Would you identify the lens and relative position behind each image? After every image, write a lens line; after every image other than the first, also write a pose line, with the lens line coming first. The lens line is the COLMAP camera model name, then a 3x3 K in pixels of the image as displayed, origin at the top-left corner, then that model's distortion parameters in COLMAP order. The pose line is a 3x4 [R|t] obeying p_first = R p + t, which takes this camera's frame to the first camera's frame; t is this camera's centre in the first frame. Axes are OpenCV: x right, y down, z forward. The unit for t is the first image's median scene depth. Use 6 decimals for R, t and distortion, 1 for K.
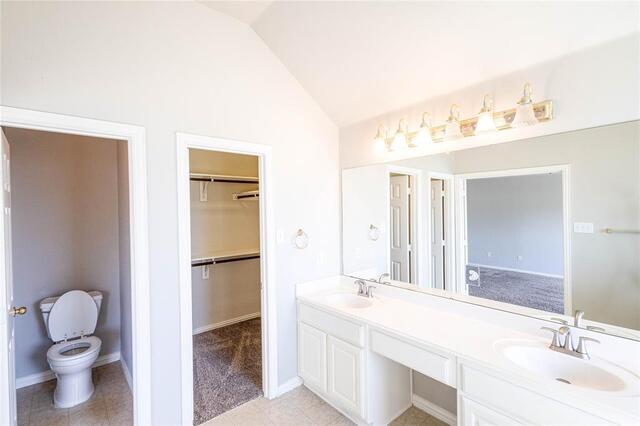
lens RADIAL K [[307.4, 0, 340.4], [0, 307.4, 222.3], [0, 0, 1]] dist [0.003219, 0.000481]
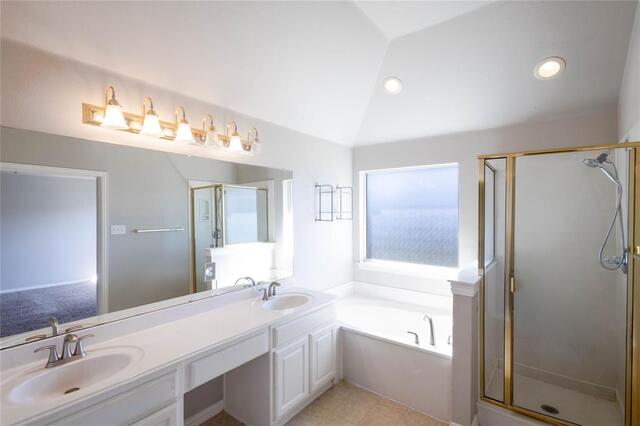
lens RADIAL K [[297.2, 0, 320.0], [0, 297.2, 213.0], [0, 0, 1]] dist [0.000699, -0.000049]
pose [[-0.203924, 0.009914, 0.978937, -0.448039], [0.038671, 0.999250, -0.002064, -0.013633], [-0.978223, 0.037435, -0.204154, 0.513446]]
